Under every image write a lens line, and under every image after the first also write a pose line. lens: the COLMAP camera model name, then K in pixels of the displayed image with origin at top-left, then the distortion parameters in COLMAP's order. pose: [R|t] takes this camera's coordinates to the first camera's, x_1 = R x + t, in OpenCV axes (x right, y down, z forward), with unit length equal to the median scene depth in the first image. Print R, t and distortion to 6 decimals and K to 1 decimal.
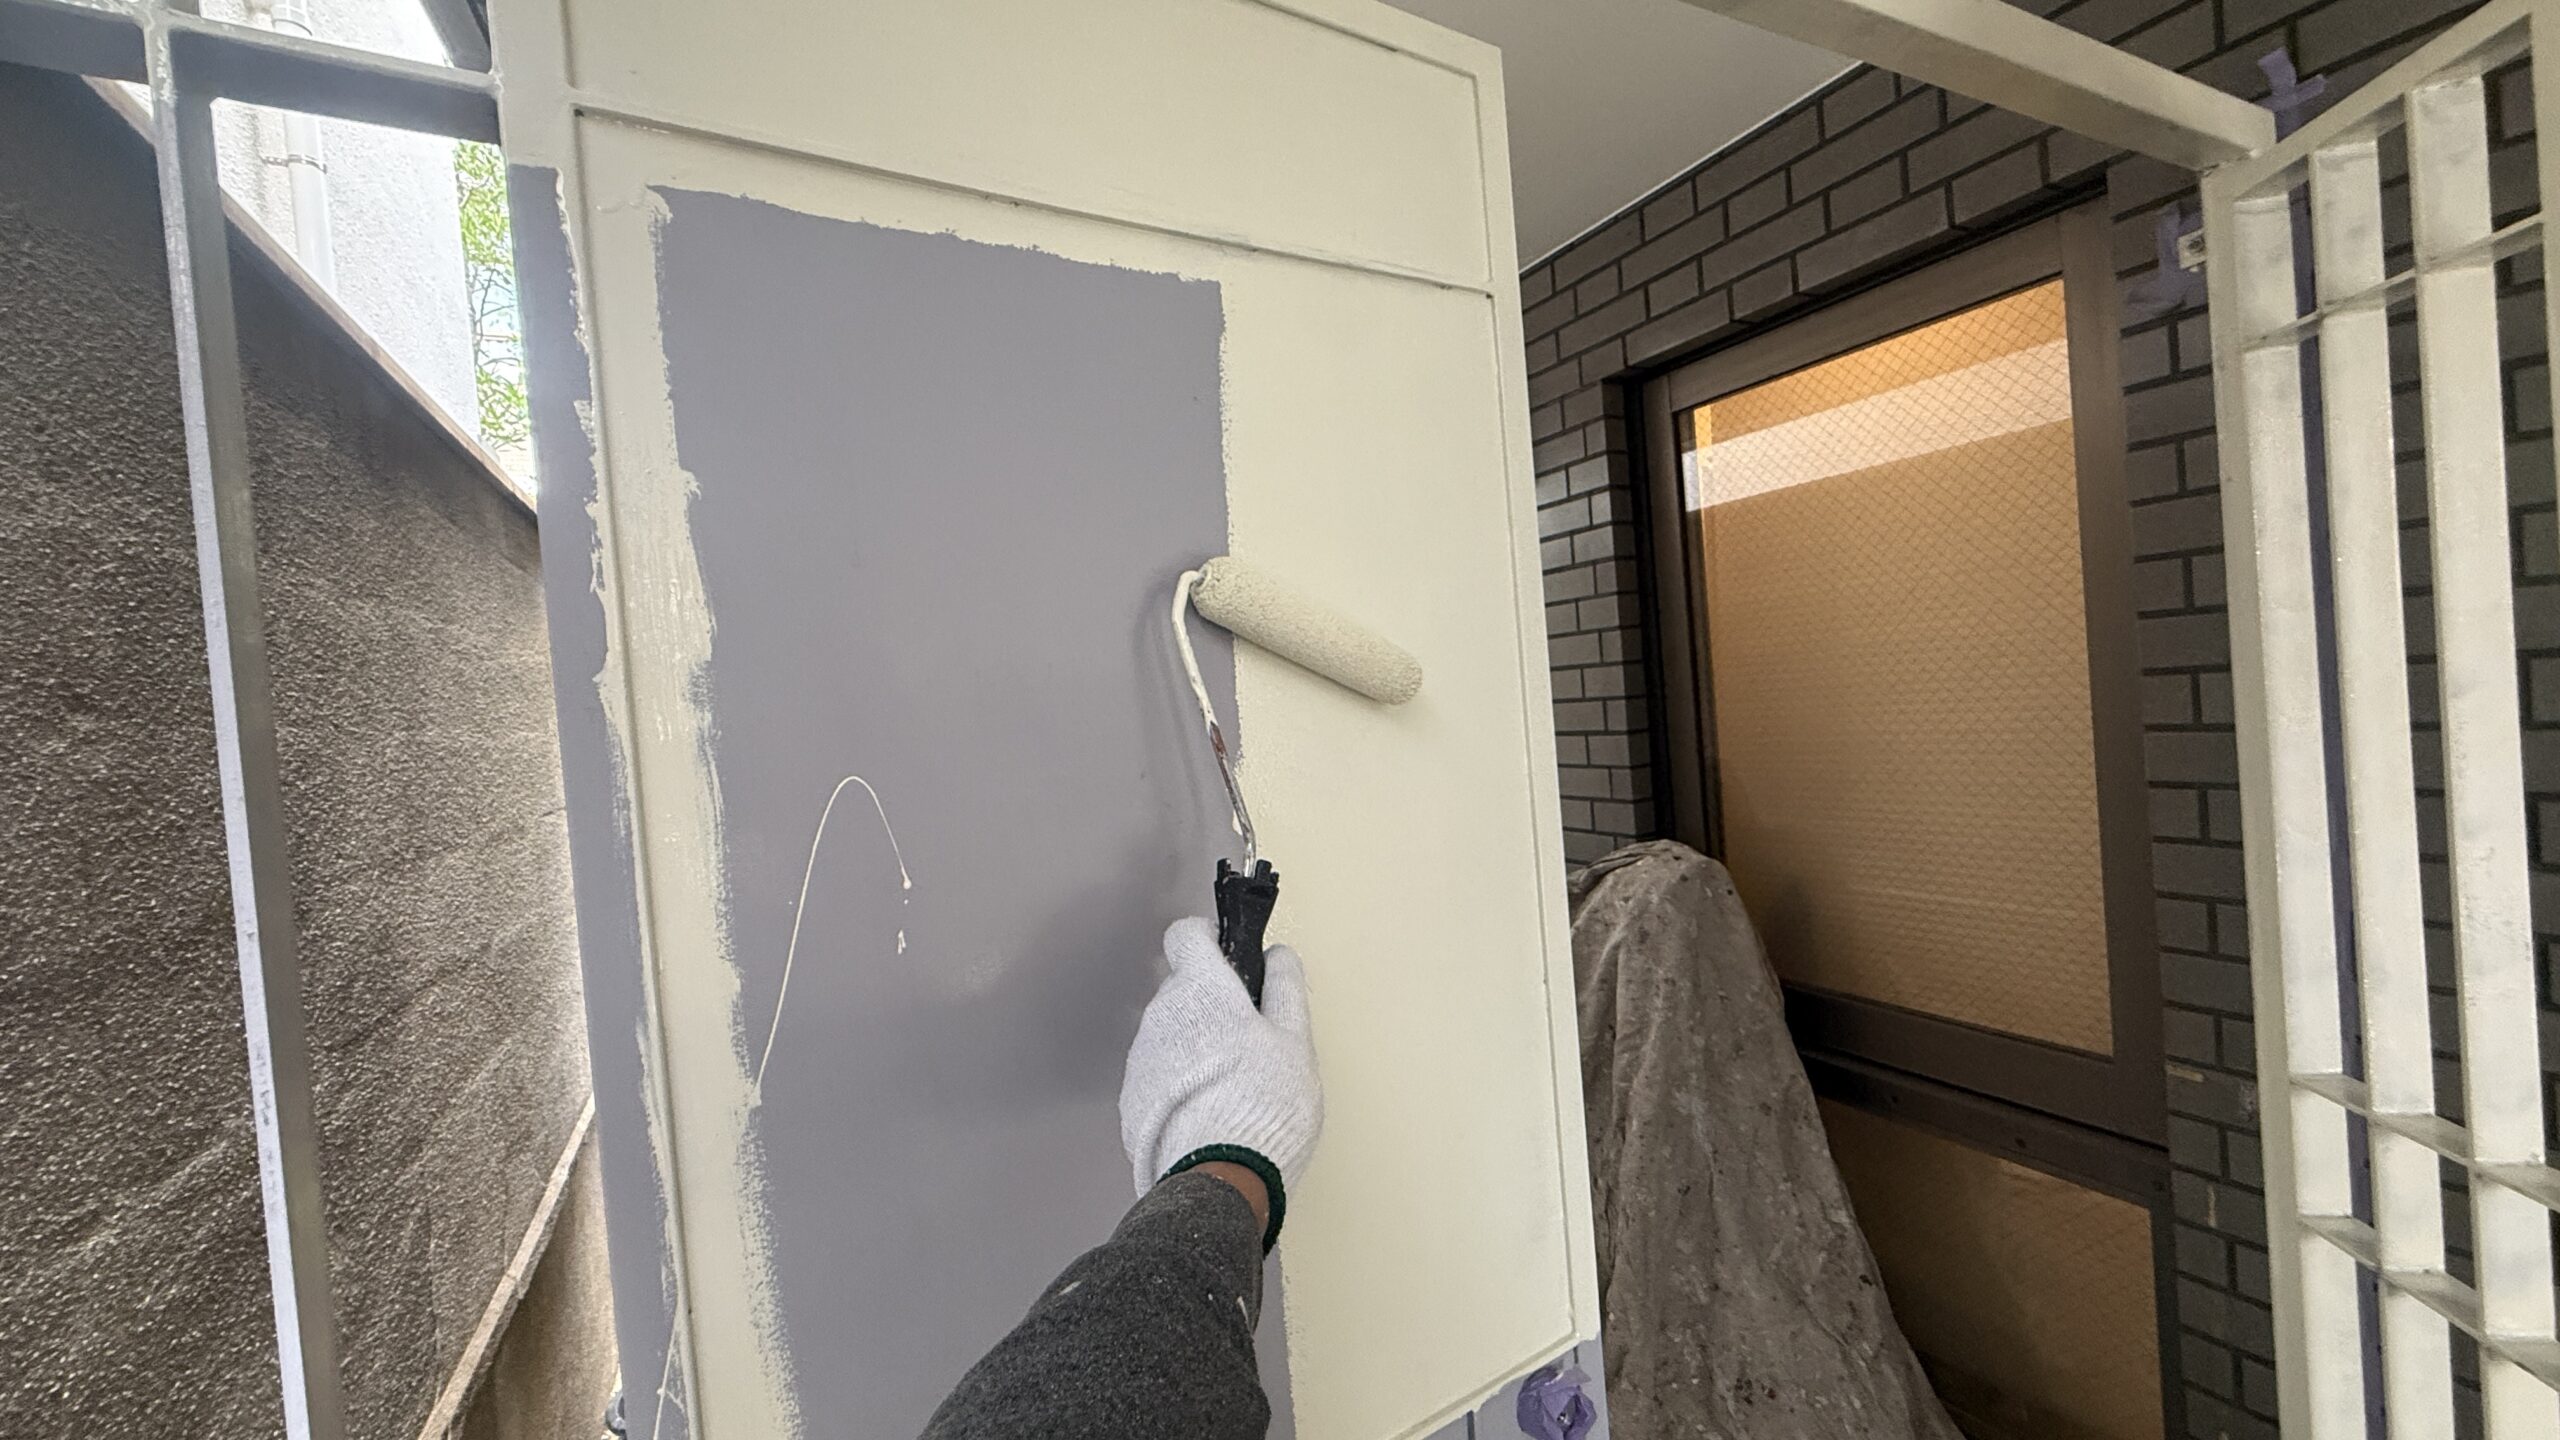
lens RADIAL K [[1004.3, 0, 1281.1], [0, 1004.3, 718.6], [0, 0, 1]] dist [0.007245, -0.000279]
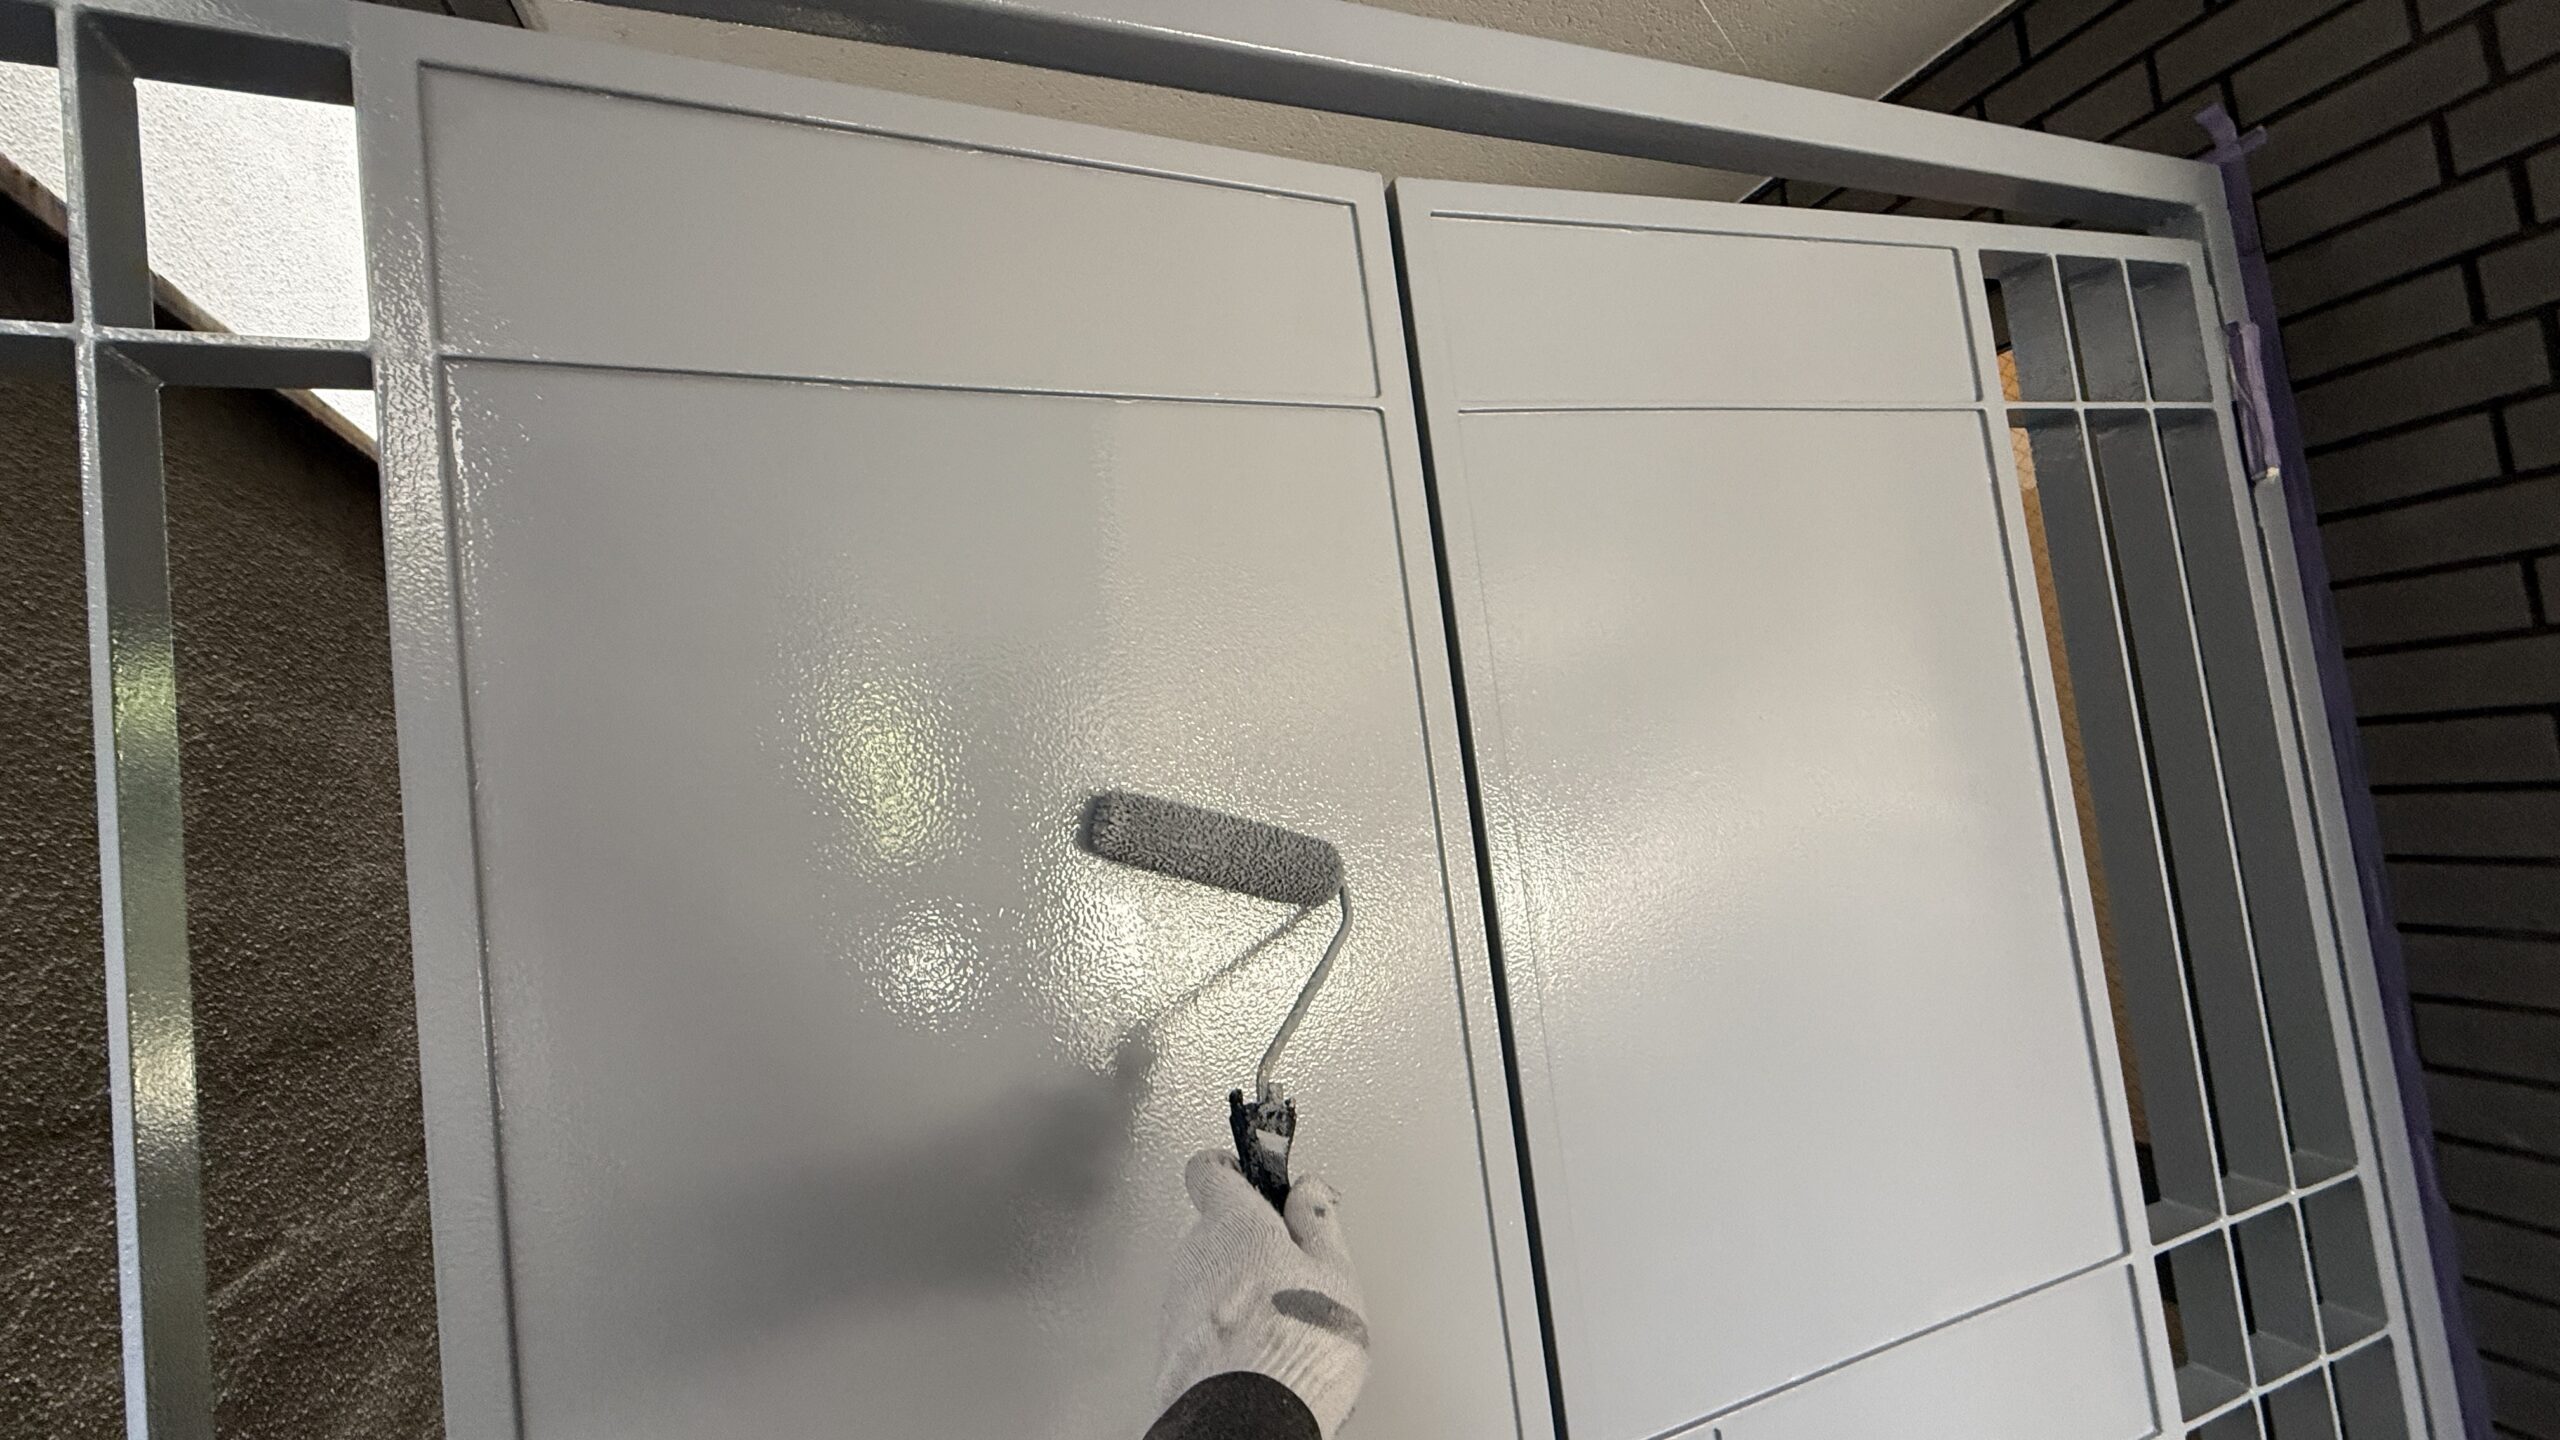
lens RADIAL K [[1004.3, 0, 1287.4], [0, 1004.3, 720.8], [0, 0, 1]] dist [0.007245, -0.000279]
pose [[0.994548, -0.046478, -0.093347, 0.156009], [0.039733, 0.996551, -0.072856, -0.028888], [0.096411, 0.068750, 0.992964, -0.022206]]
